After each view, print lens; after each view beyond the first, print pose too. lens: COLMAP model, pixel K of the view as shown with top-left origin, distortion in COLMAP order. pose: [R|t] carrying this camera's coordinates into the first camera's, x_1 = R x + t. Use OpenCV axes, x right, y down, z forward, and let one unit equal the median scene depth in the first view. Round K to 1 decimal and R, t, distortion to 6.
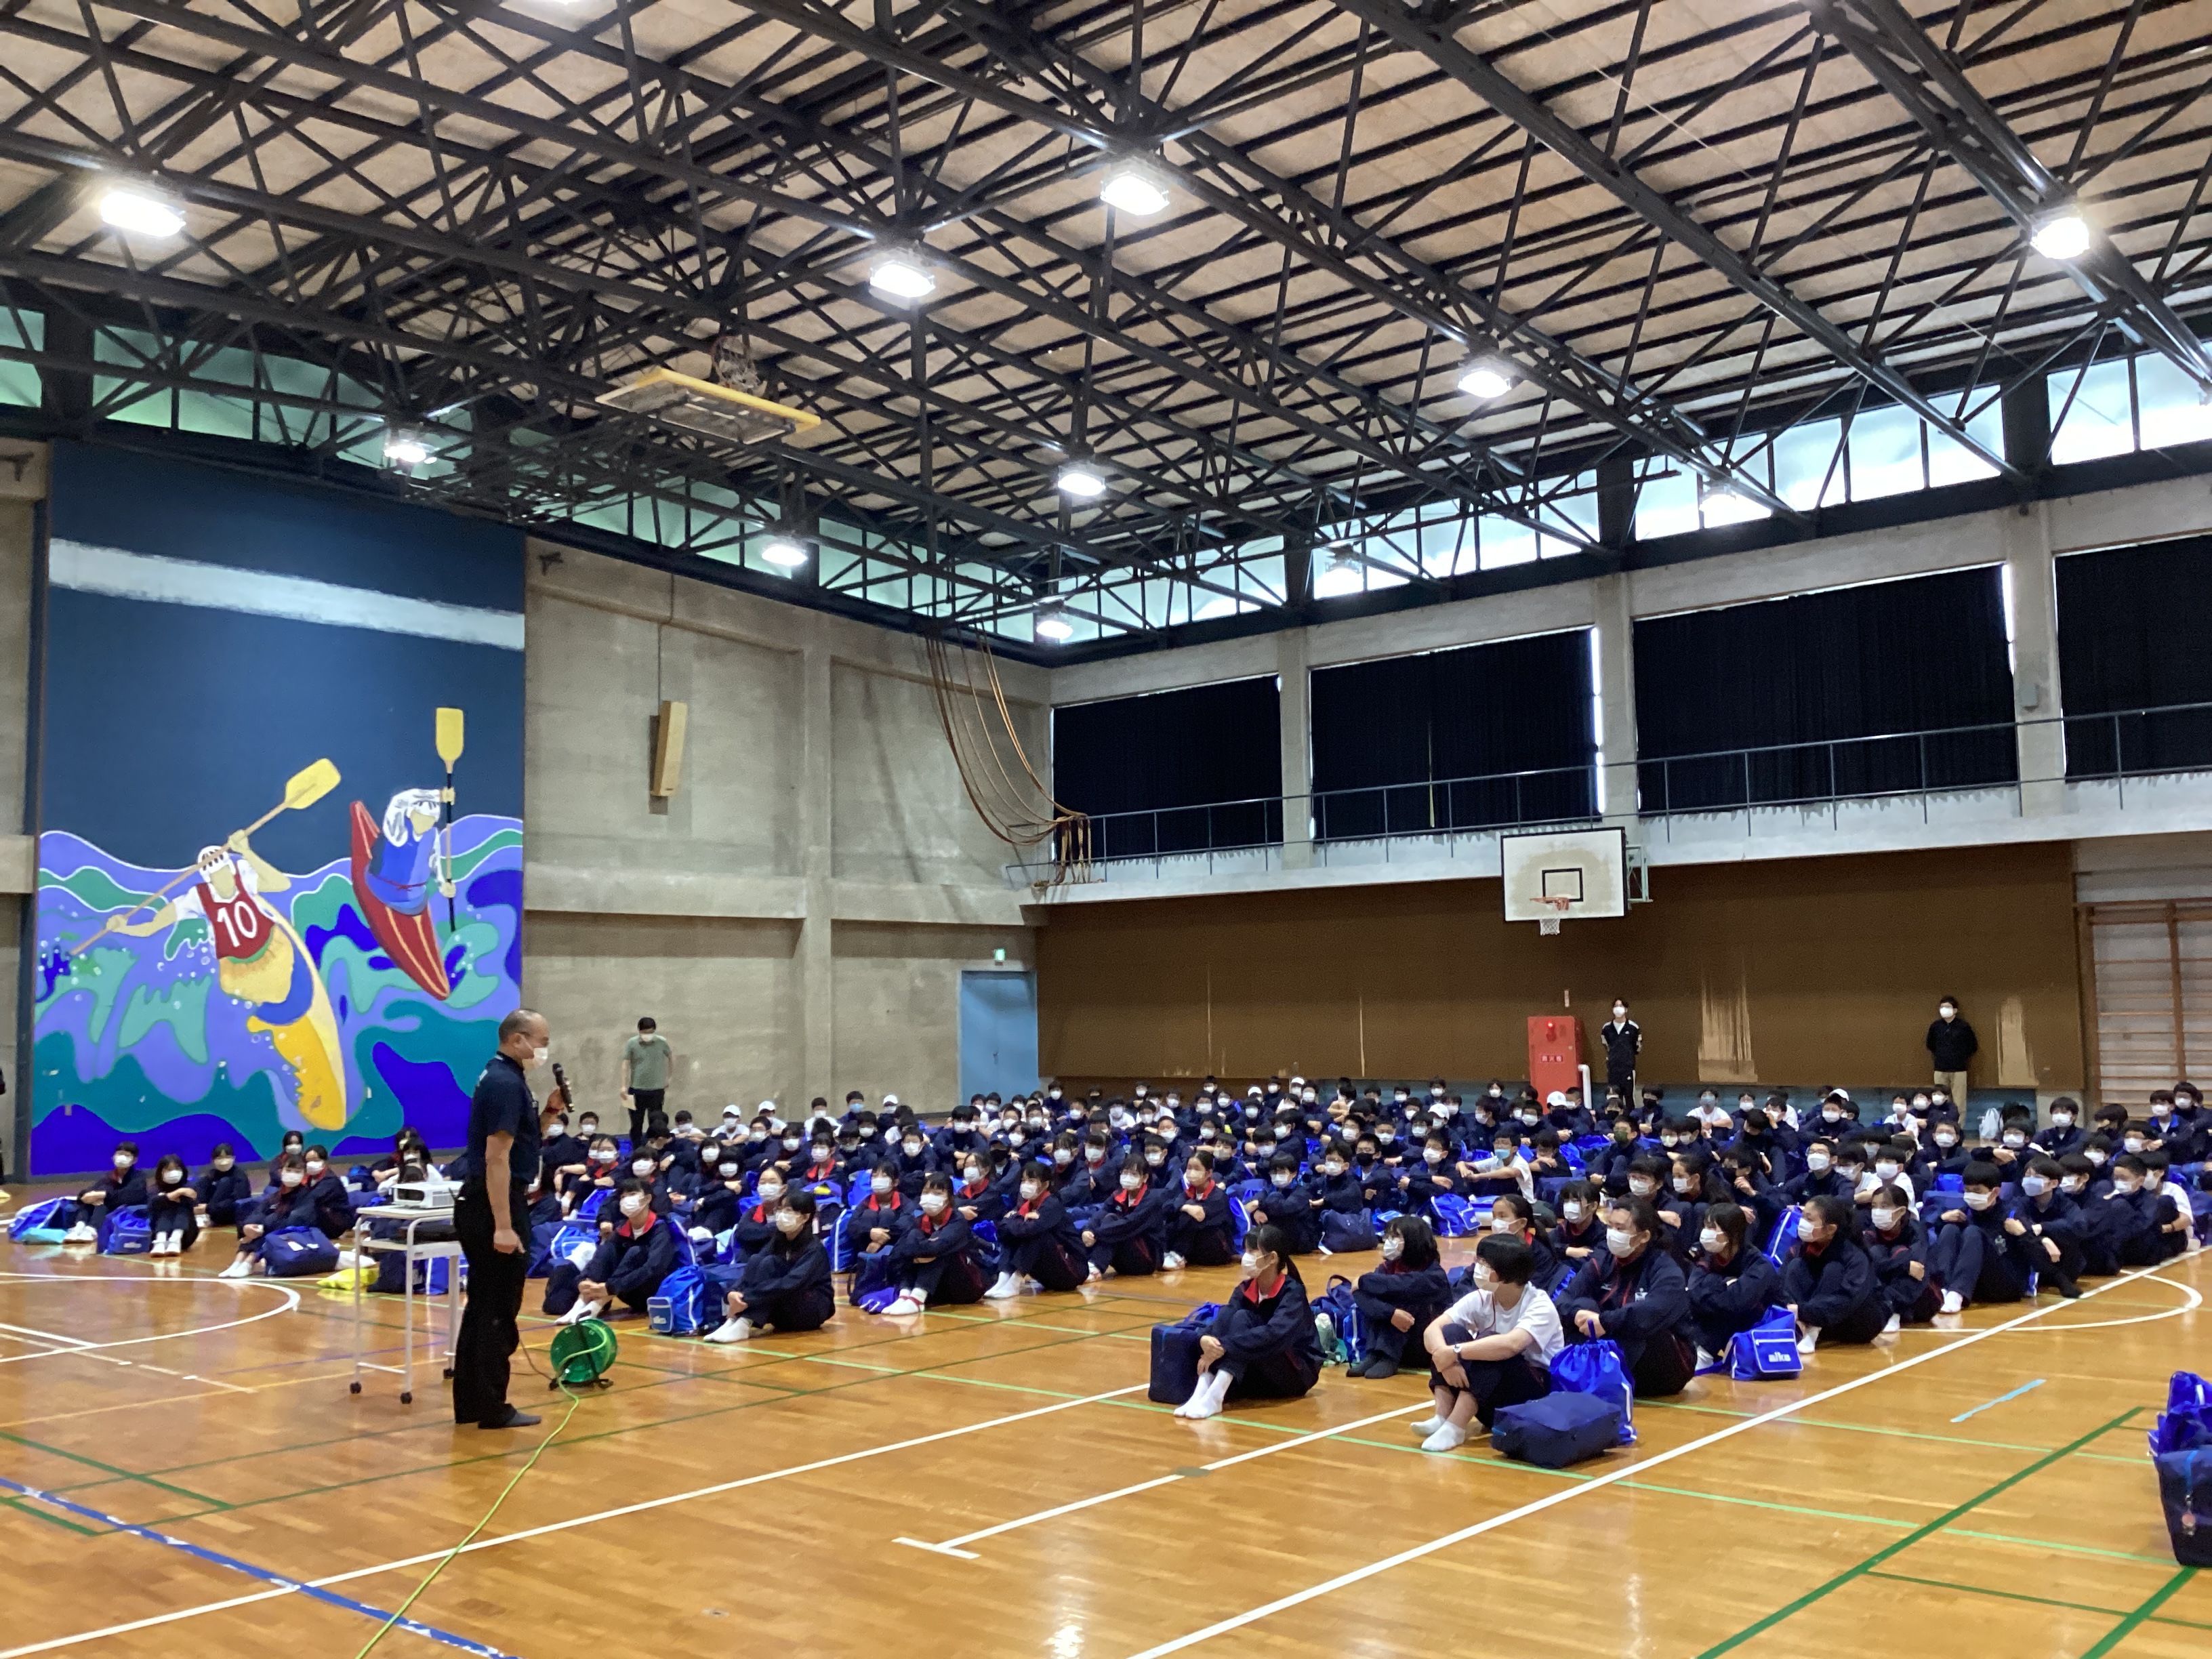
lens RADIAL K [[2034.7, 0, 1115.7], [0, 2034.7, 821.4], [0, 0, 1]] dist [0.018688, 0.000000]
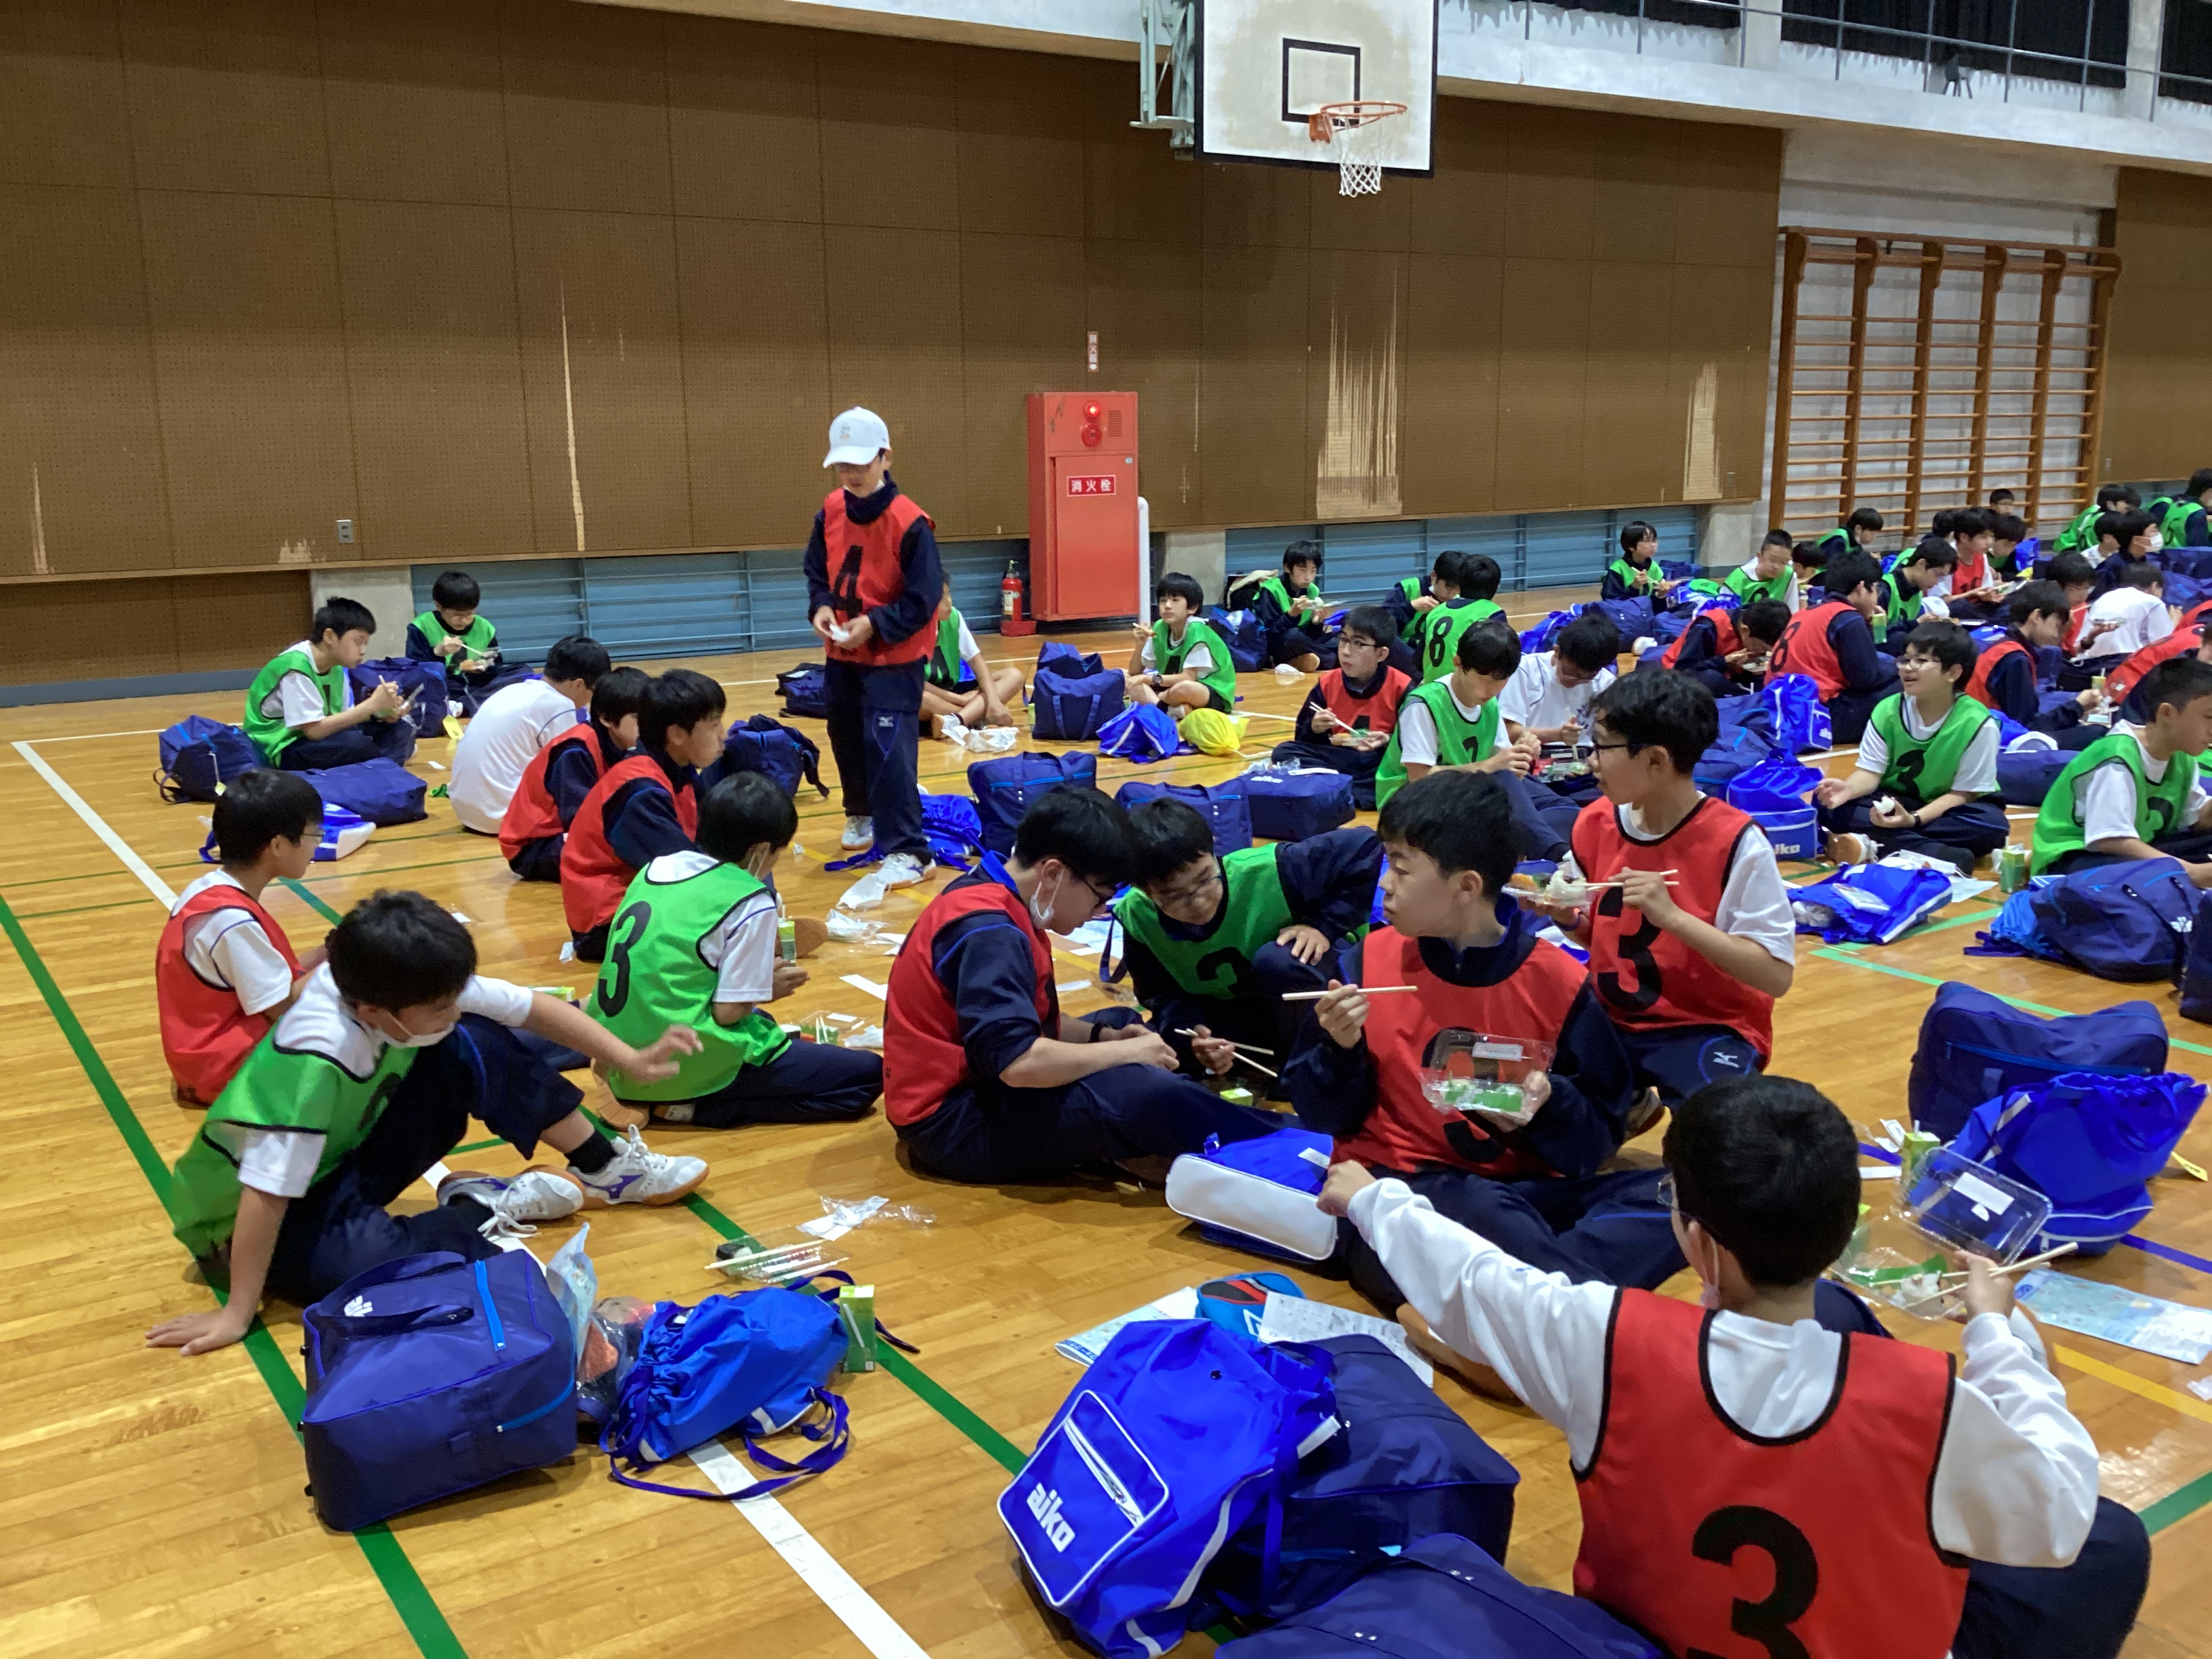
lens RADIAL K [[2034.7, 0, 1113.5], [0, 2034.7, 845.4], [0, 0, 1]] dist [0.018688, 0.000000]
pose [[0.261087, -0.188024, 0.946826, -0.232509], [-0.088591, 0.972041, 0.217460, 0.096281], [-0.961241, -0.140656, 0.237130, 0.883794]]
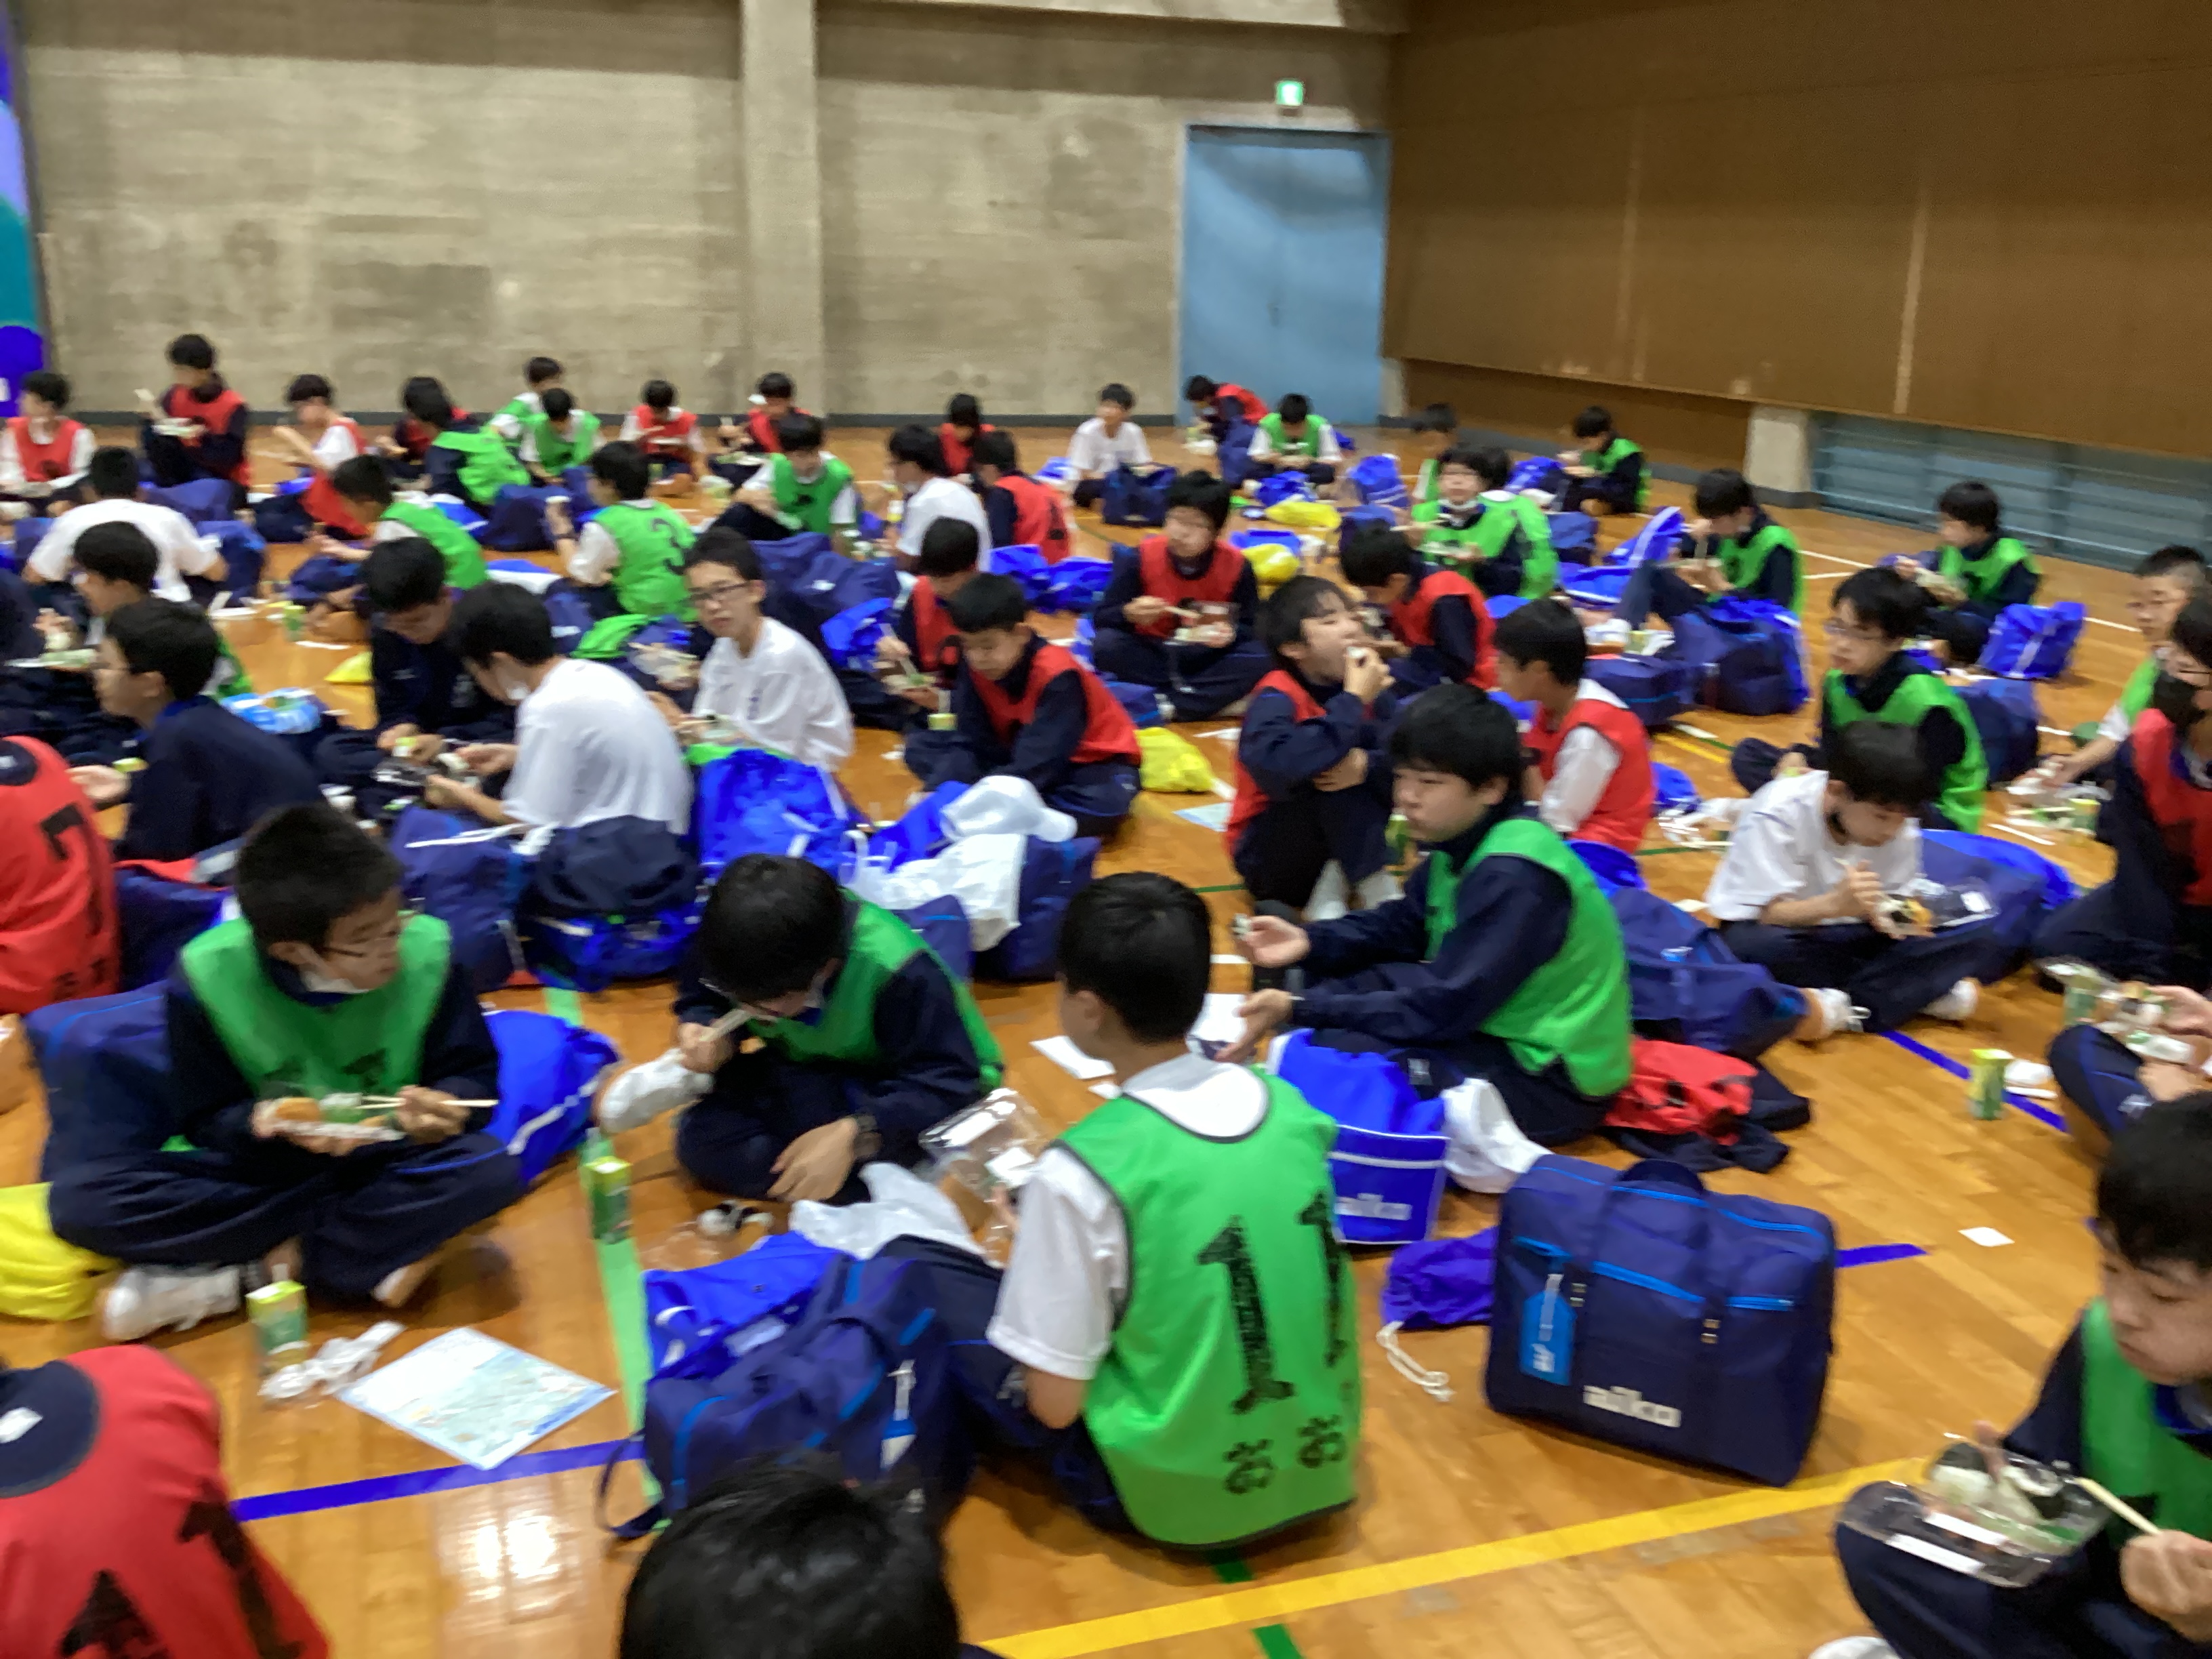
lens RADIAL K [[2034.7, 0, 1136.0], [0, 2034.7, 816.4], [0, 0, 1]] dist [0.018688, 0.000000]
pose [[0.867008, 0.173268, -0.467200, 0.206157], [0.007259, 0.933106, 0.359527, 0.062656], [0.498241, -0.315104, 0.807753, 0.650685]]
